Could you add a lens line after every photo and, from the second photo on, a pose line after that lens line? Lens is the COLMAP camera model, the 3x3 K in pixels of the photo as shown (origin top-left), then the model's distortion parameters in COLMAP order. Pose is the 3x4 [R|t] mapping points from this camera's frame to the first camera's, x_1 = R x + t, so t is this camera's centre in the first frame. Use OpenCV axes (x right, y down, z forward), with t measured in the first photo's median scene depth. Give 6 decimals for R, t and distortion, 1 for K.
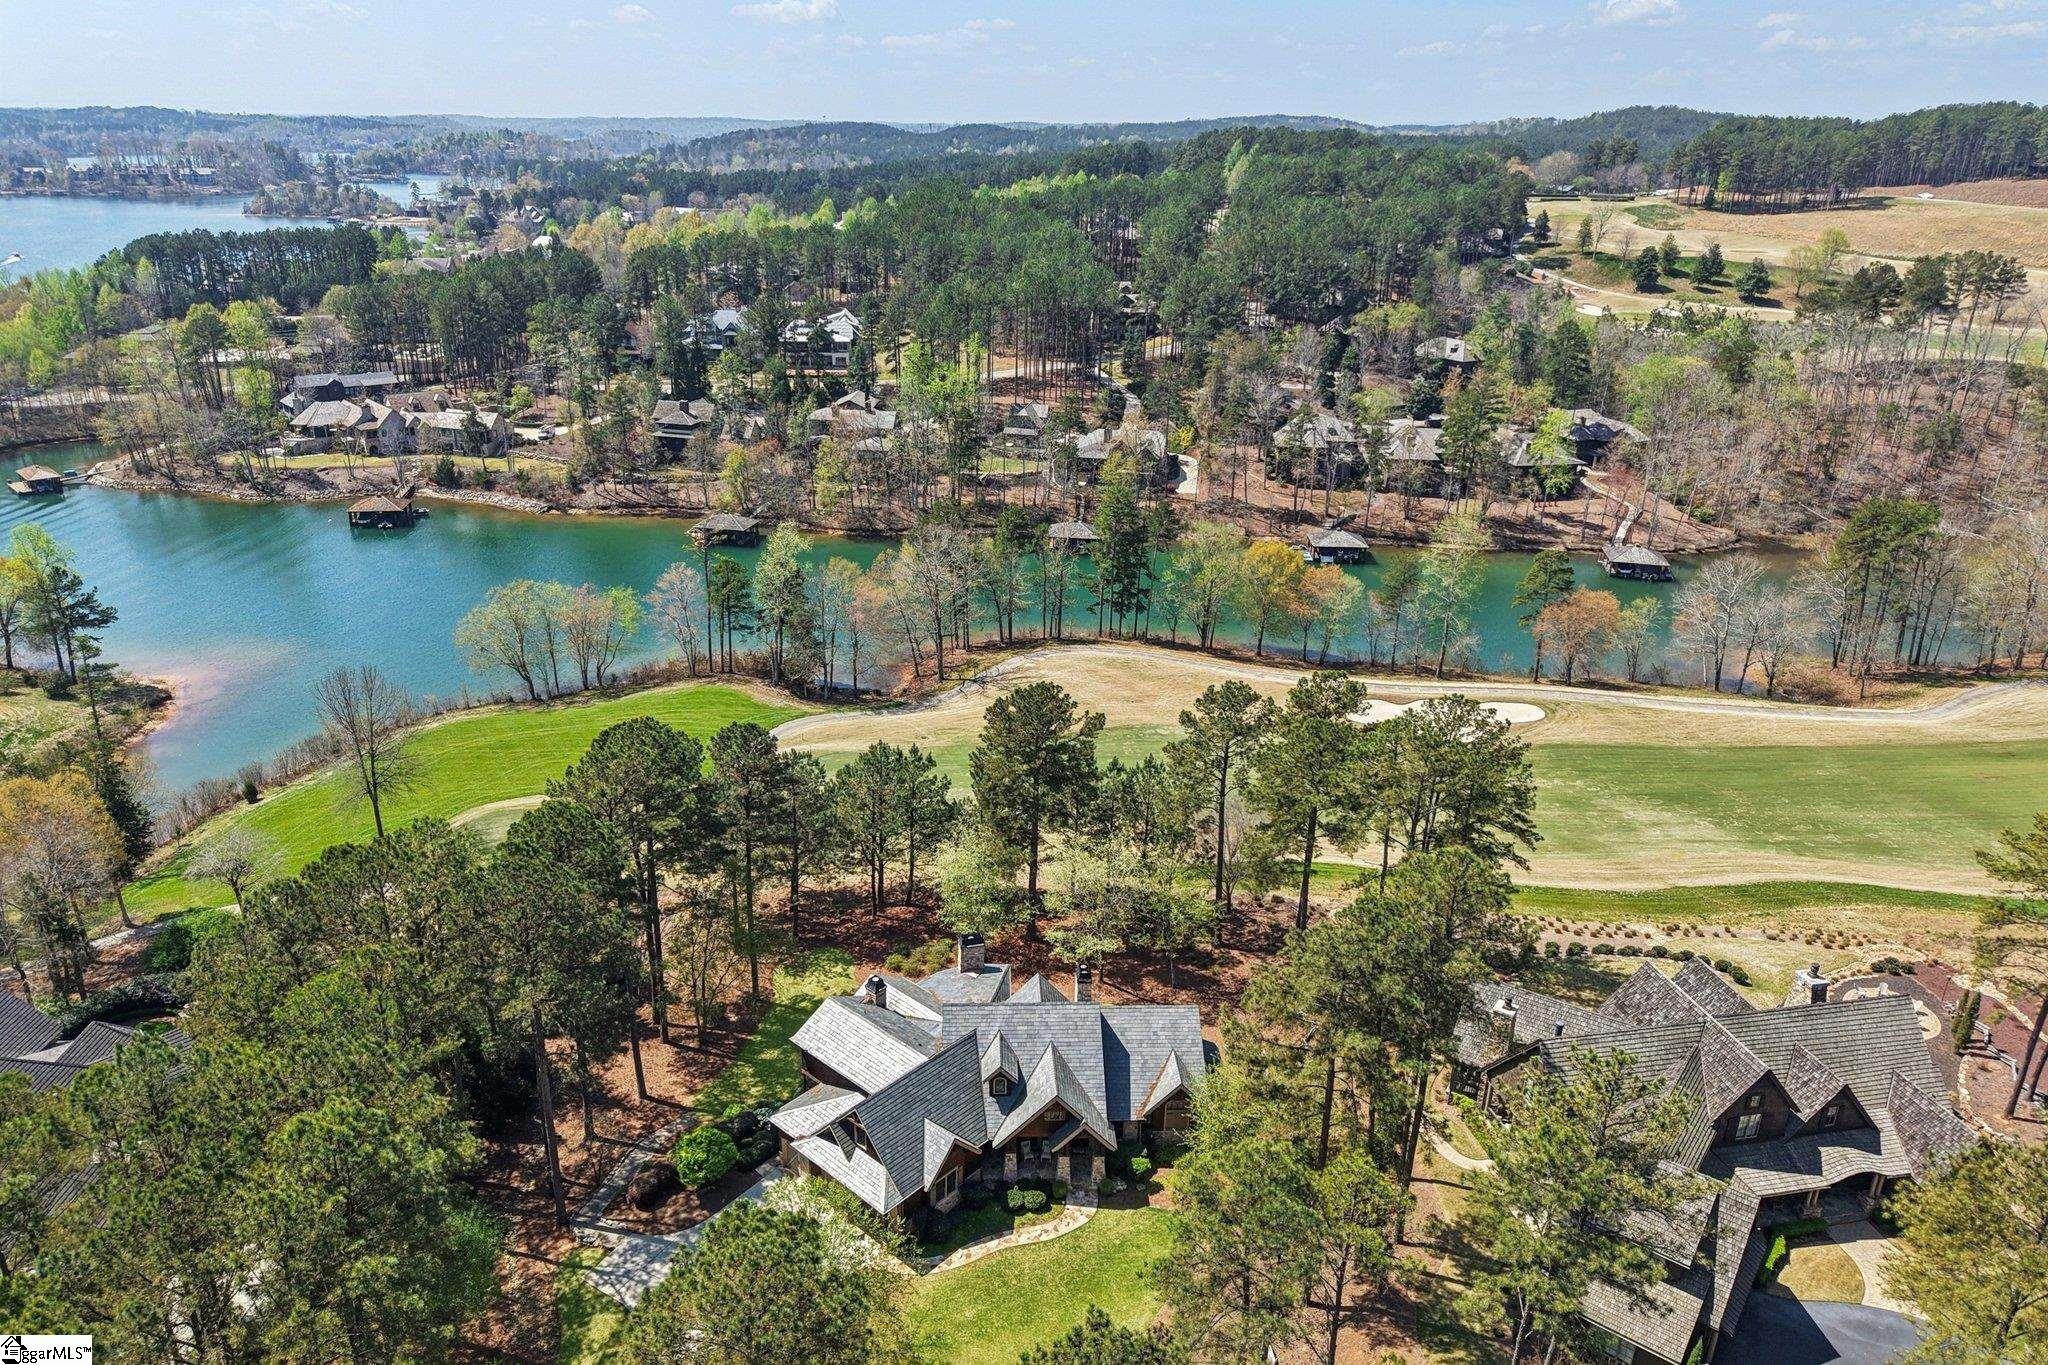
lens RADIAL K [[1397.4, 0, 1024.0], [0, 1397.4, 682.5], [0, 0, 1]] dist [0.013219, -0.002677]
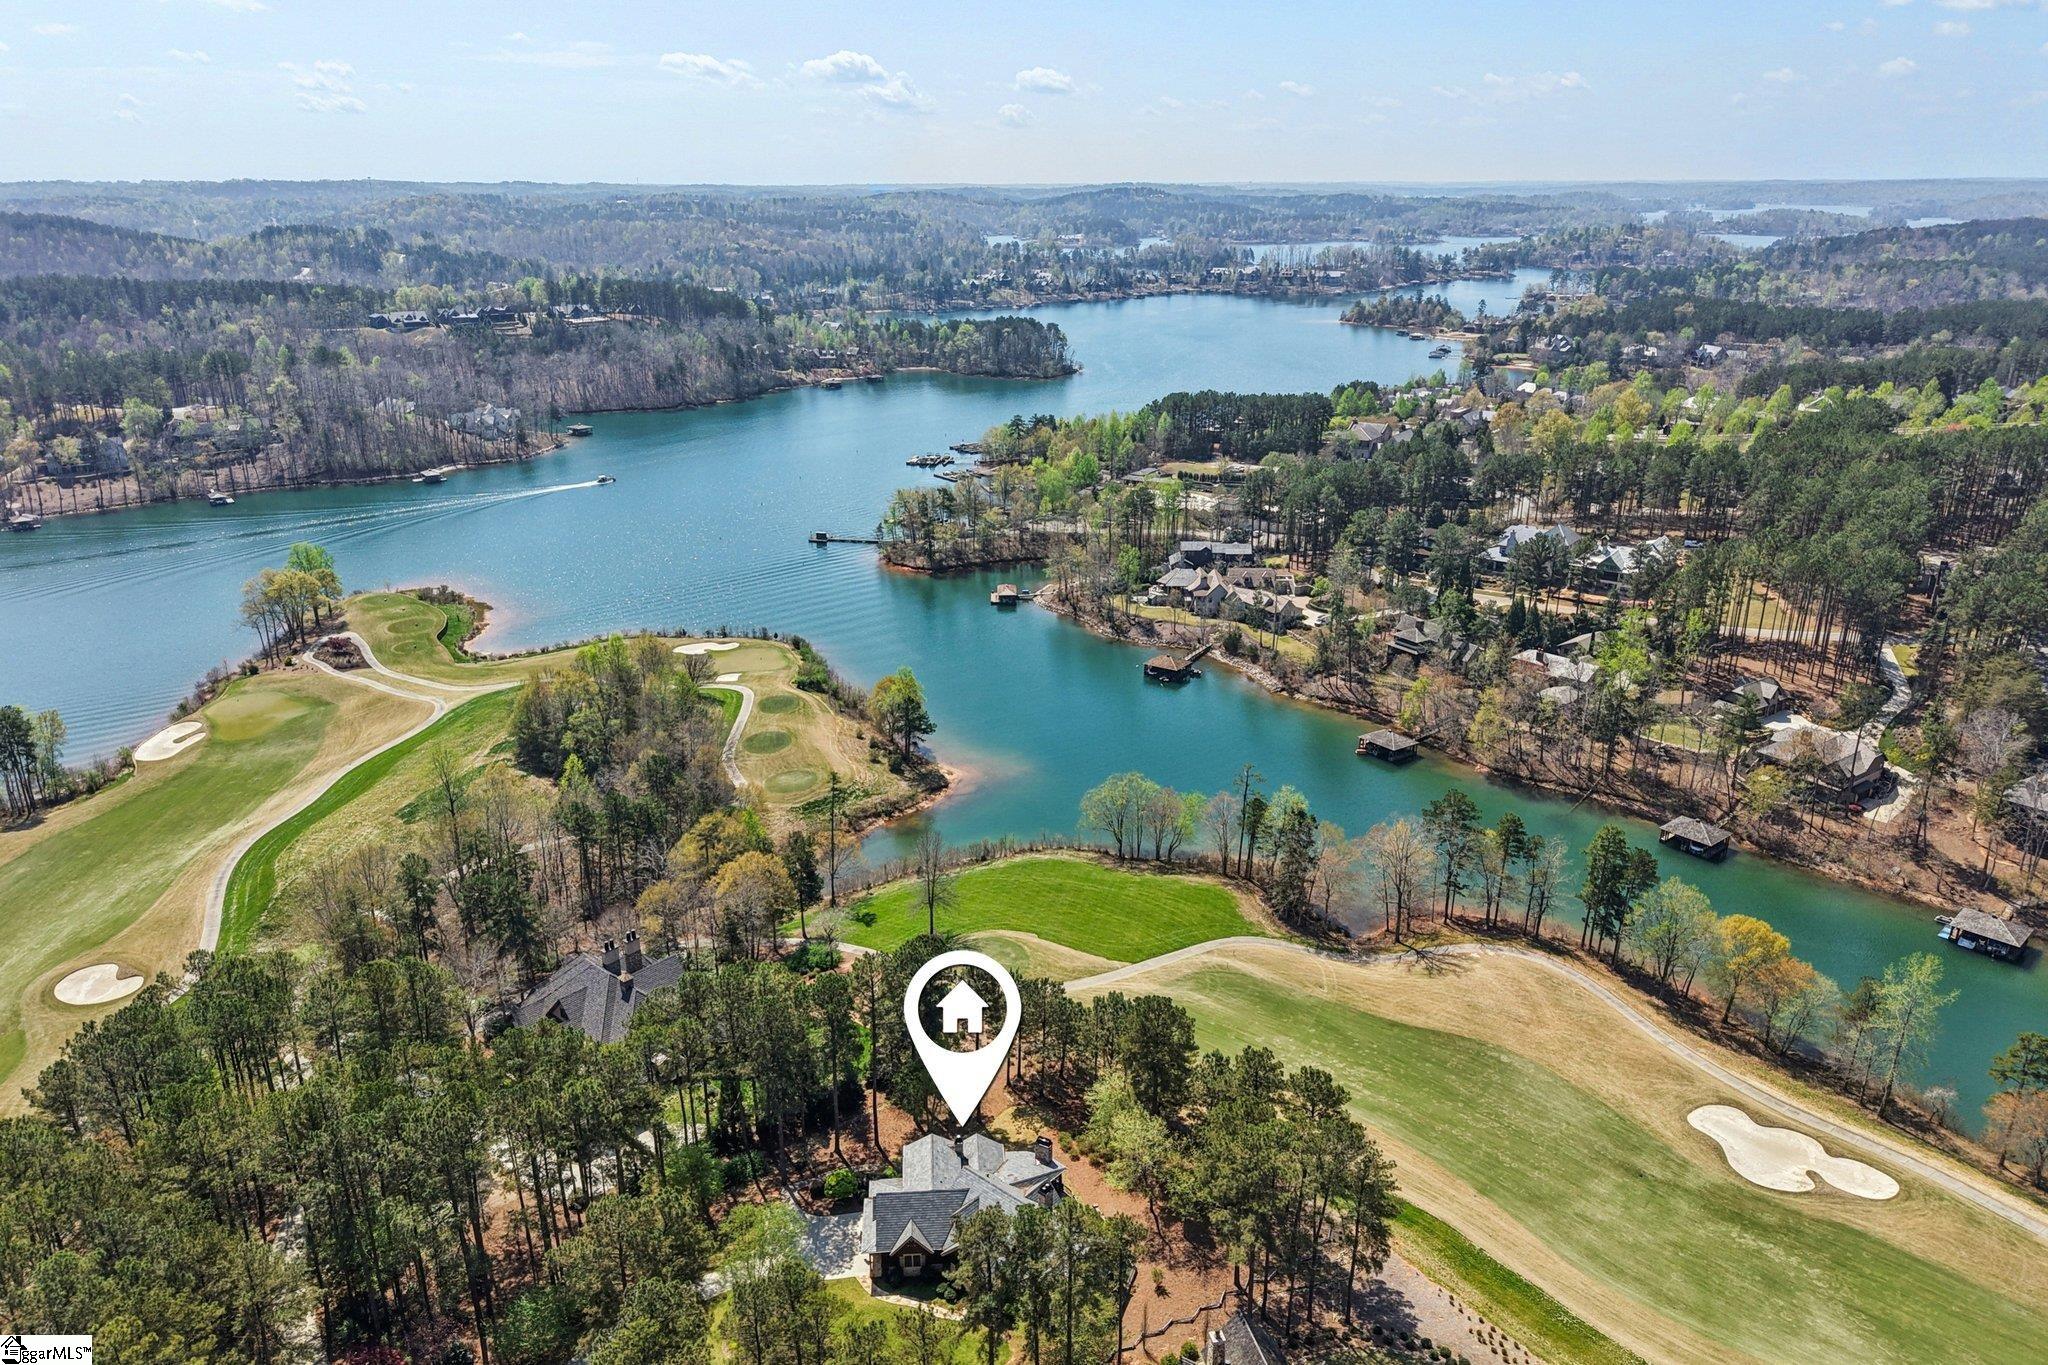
lens RADIAL K [[1394.0, 0, 1024.0], [0, 1394.0, 682.5], [0, 0, 1]] dist [0.005442, 0.002155]
pose [[0.725707, 0.220737, -0.651632, 0.309121], [-0.242485, 0.968420, 0.057997, -0.146247], [0.643855, 0.115922, 0.756315, -0.102251]]
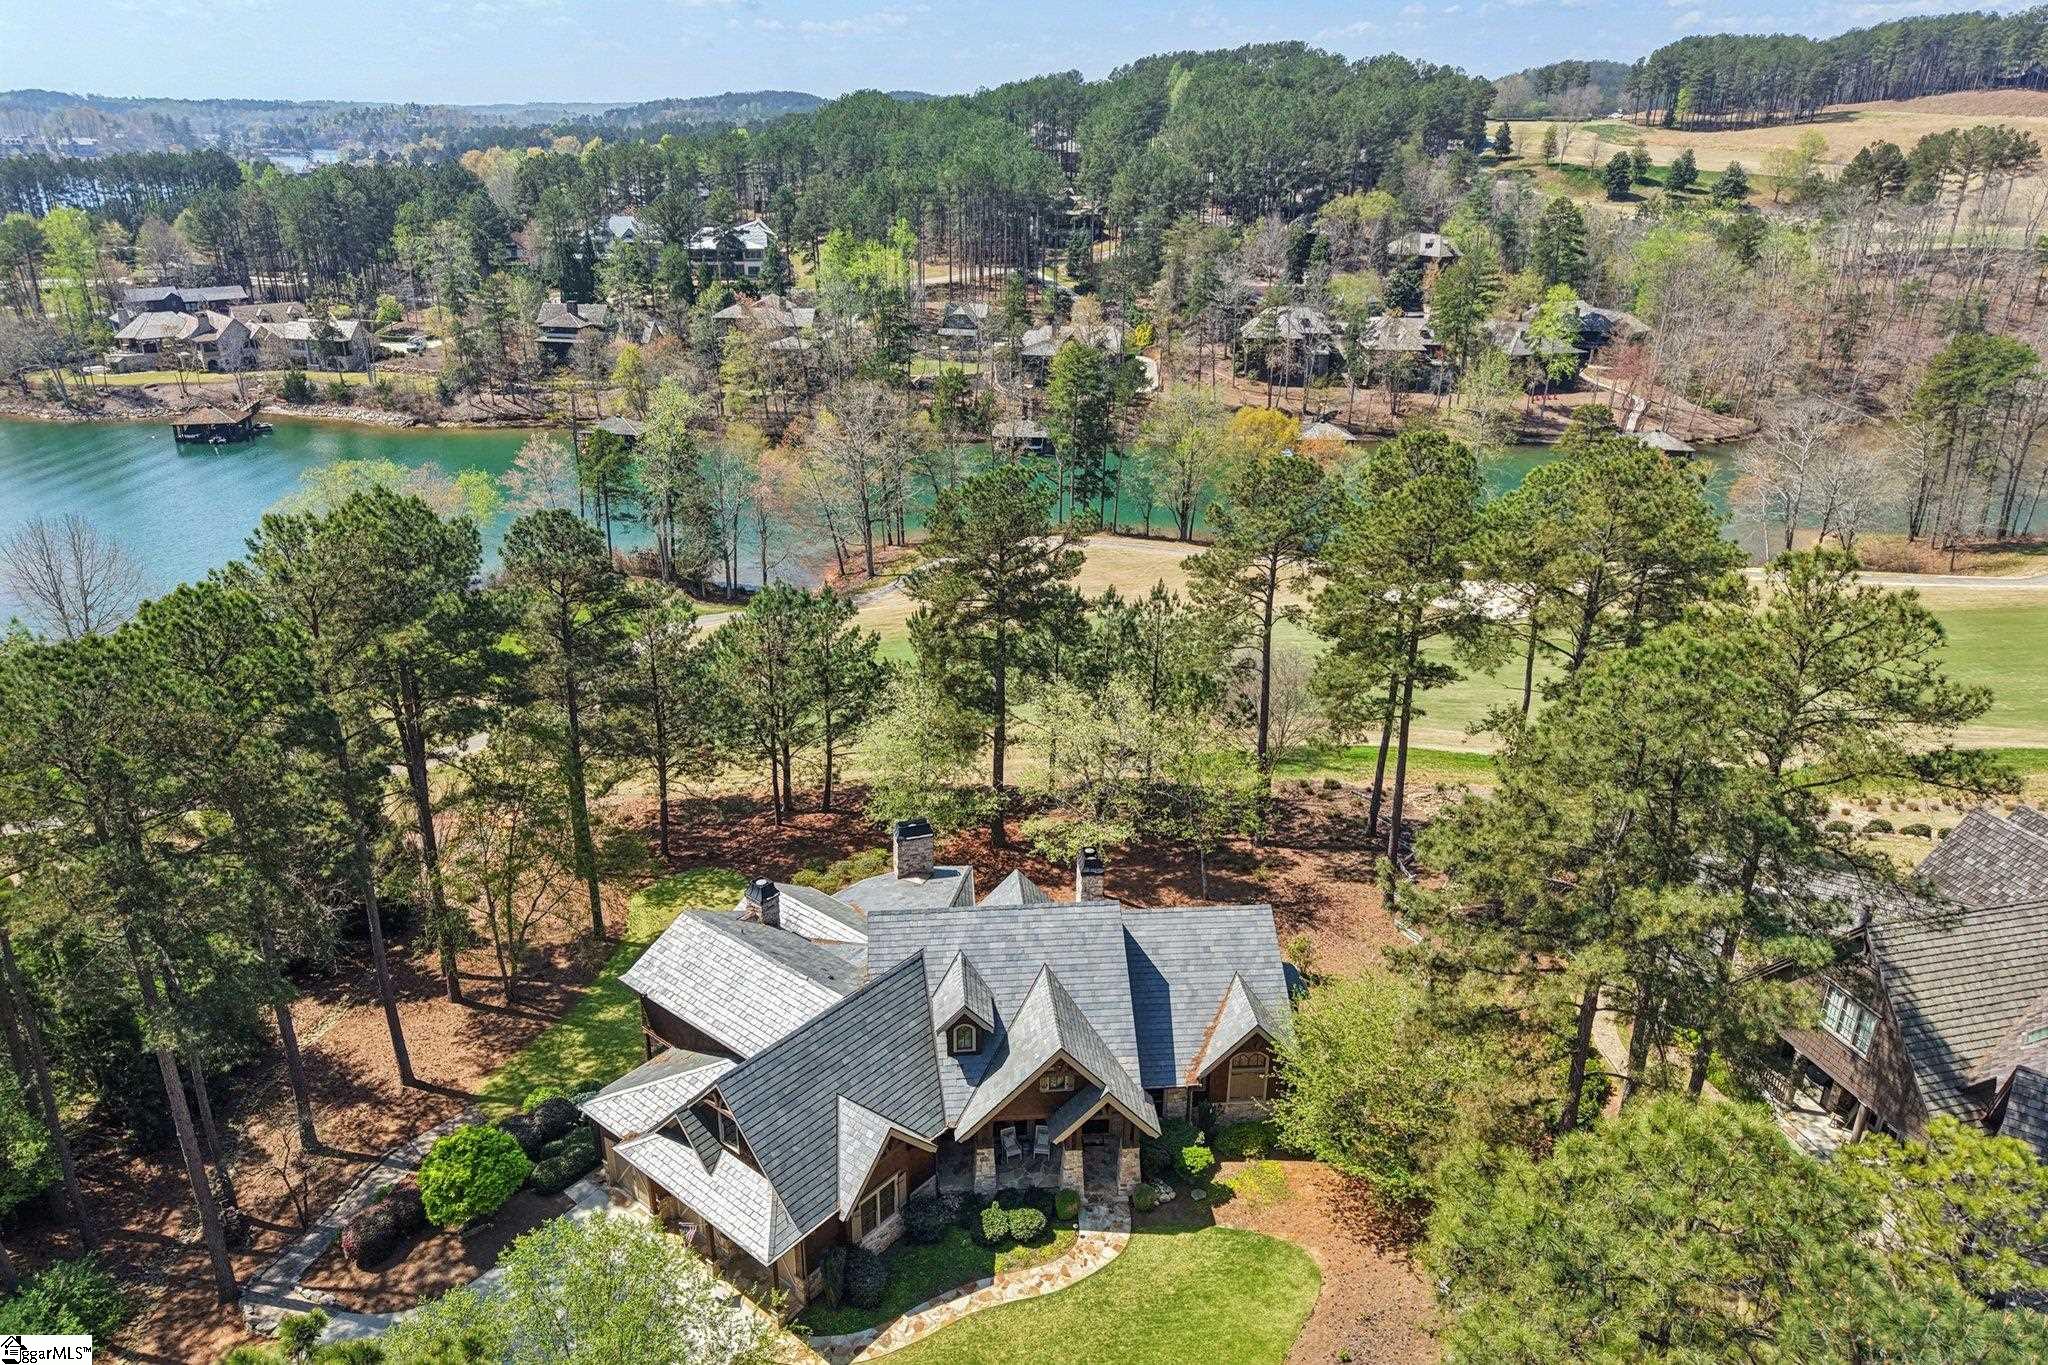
lens RADIAL K [[1394.0, 0, 1024.0], [0, 1394.0, 682.5], [0, 0, 1]] dist [0.005442, 0.002155]
pose [[0.998744, -0.026819, 0.042320, -0.003834], [0.026466, 0.999610, 0.008871, 0.038914], [-0.042541, -0.007740, 0.999065, 0.119177]]
